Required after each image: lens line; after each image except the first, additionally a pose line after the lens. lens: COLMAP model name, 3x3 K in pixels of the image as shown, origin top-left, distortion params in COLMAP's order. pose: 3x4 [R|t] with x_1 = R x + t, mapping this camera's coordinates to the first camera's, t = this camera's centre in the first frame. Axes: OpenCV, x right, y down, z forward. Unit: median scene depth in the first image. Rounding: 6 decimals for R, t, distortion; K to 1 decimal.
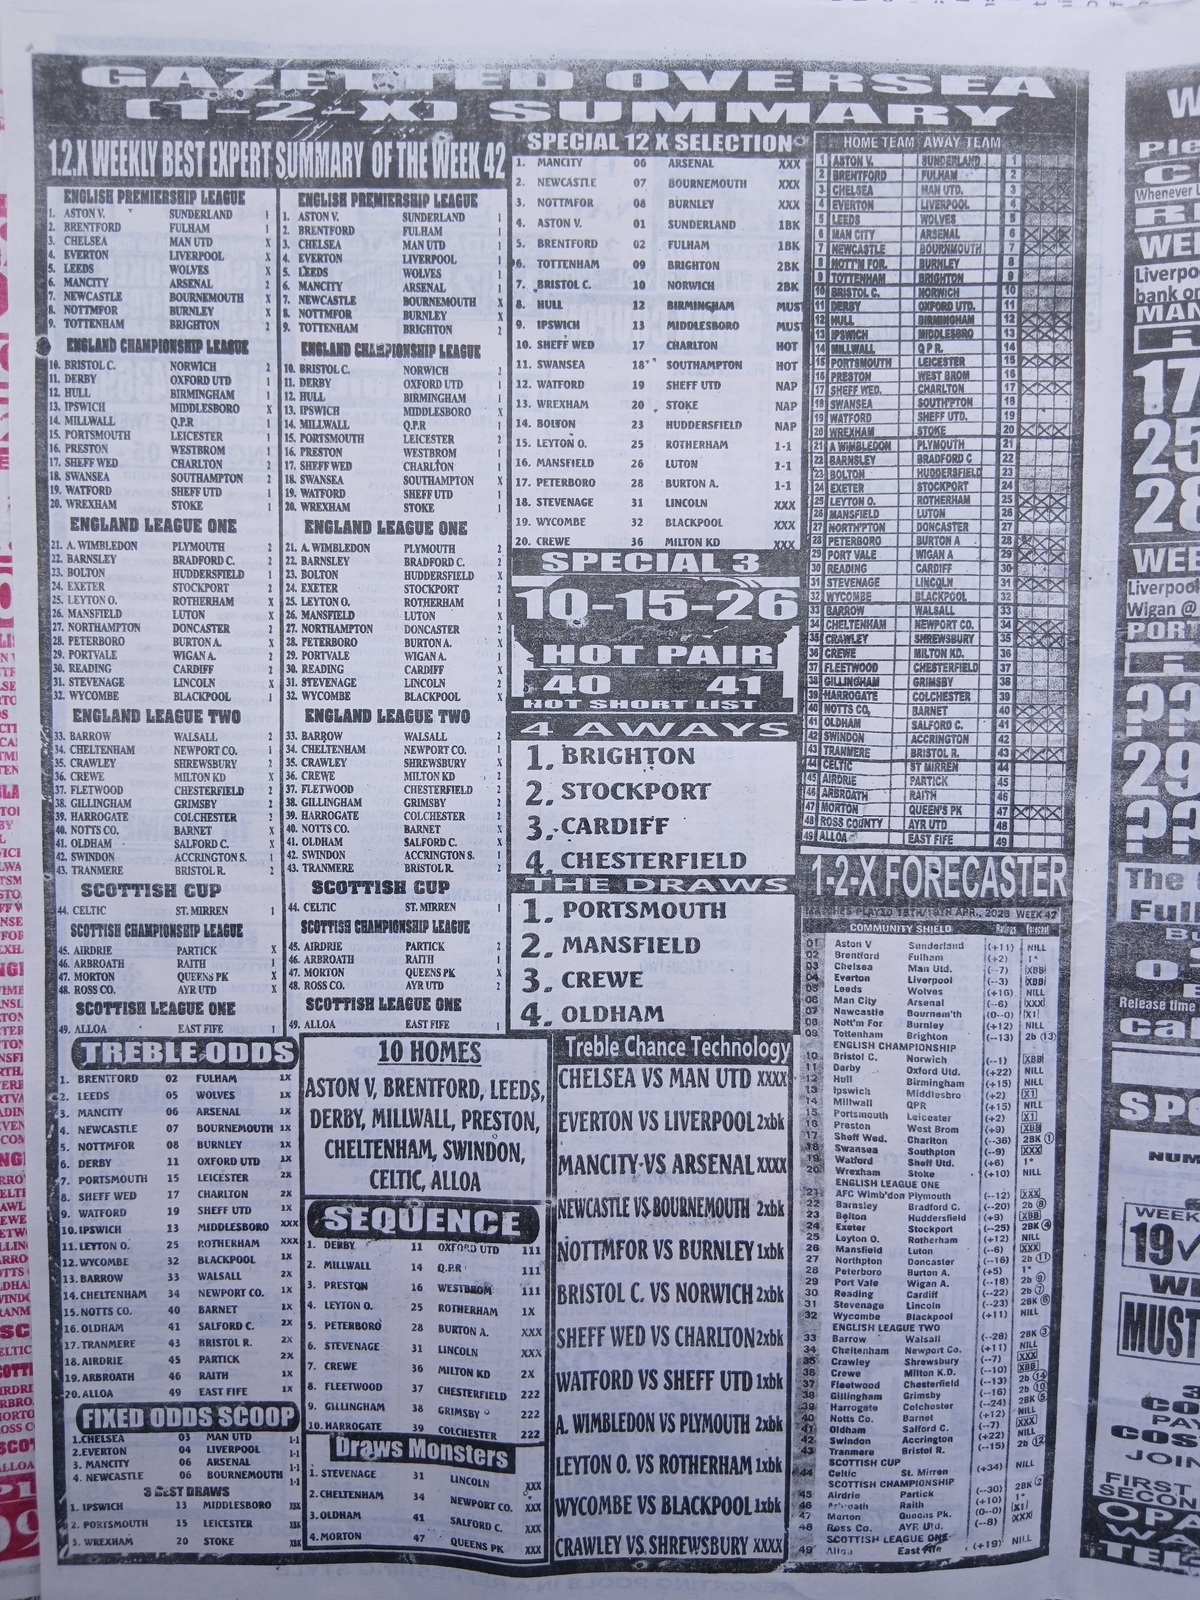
lens RADIAL K [[1227.6, 0, 600.0], [0, 1227.6, 800.0], [0, 0, 1]] dist [0.156390, -0.111053]
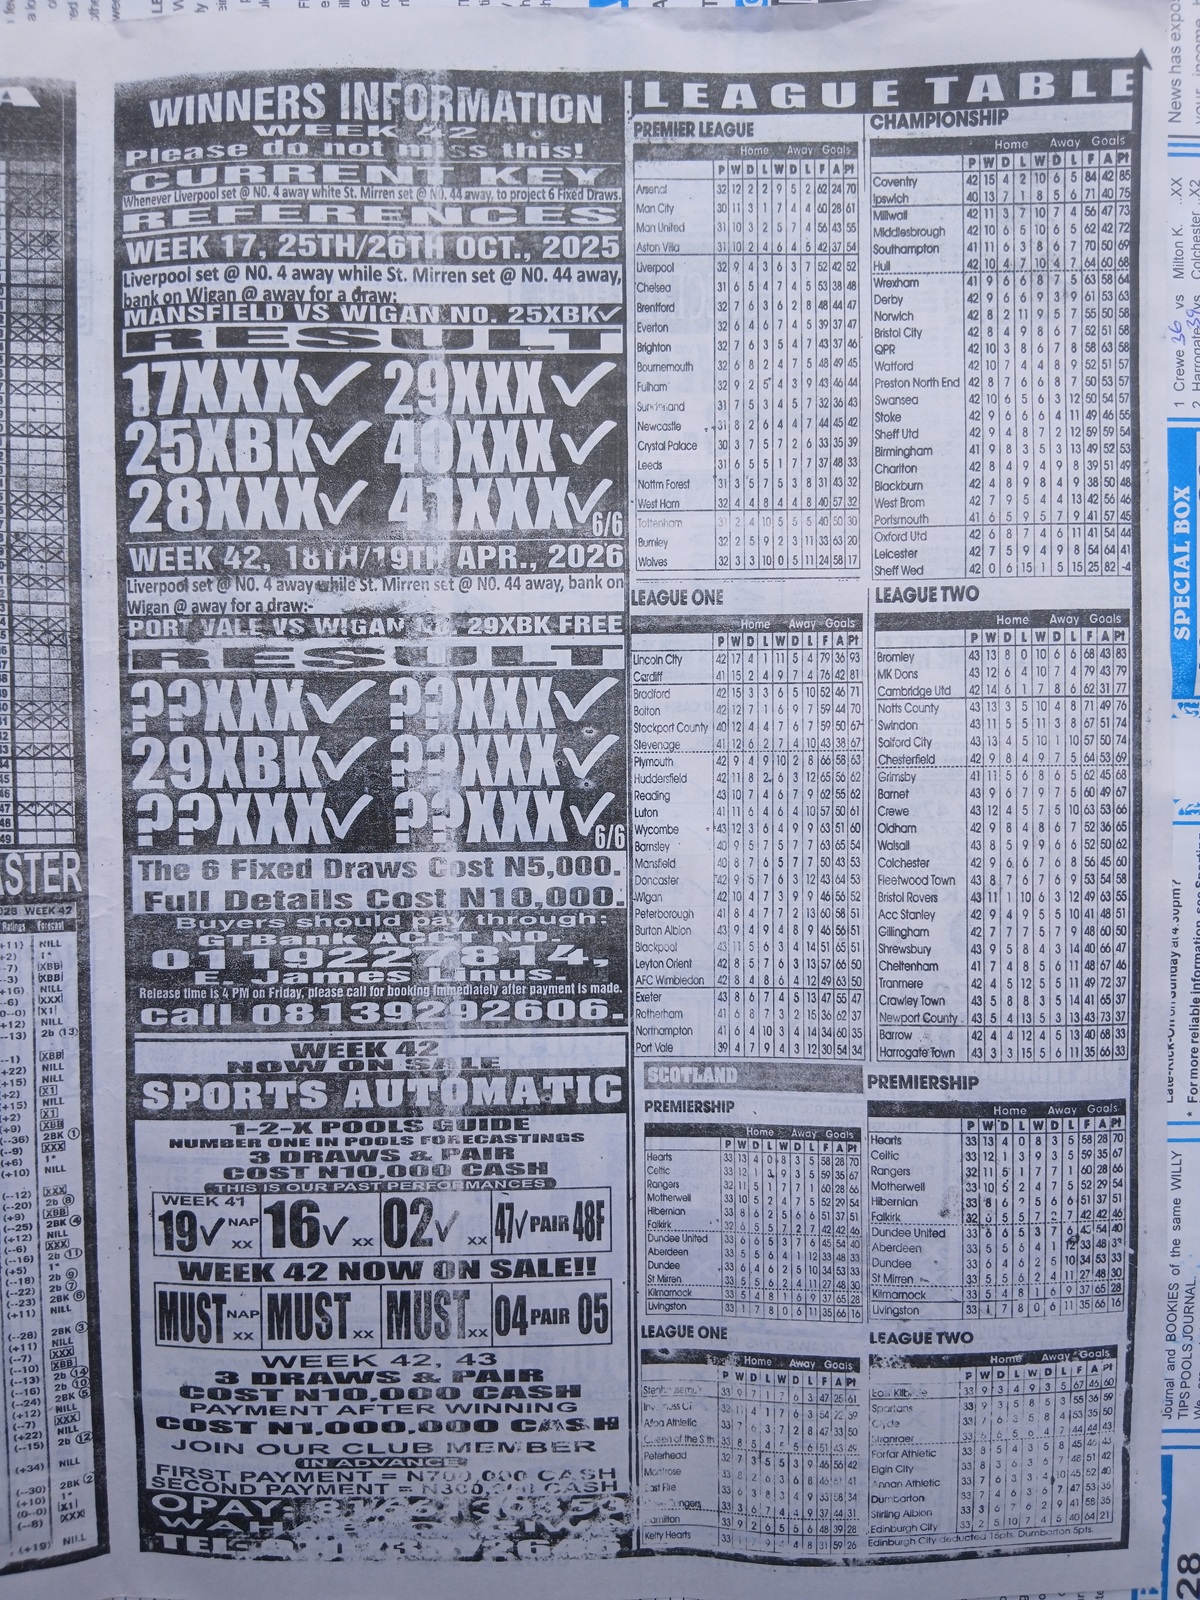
lens RADIAL K [[1215.6, 0, 600.0], [0, 1215.6, 800.0], [0, 0, 1]] dist [0.263502, -0.276525]
pose [[0.999636, -0.026901, 0.002098, 0.790093], [0.026930, 0.999513, -0.015743, 0.030849], [-0.001673, 0.015794, 0.999874, -0.017274]]
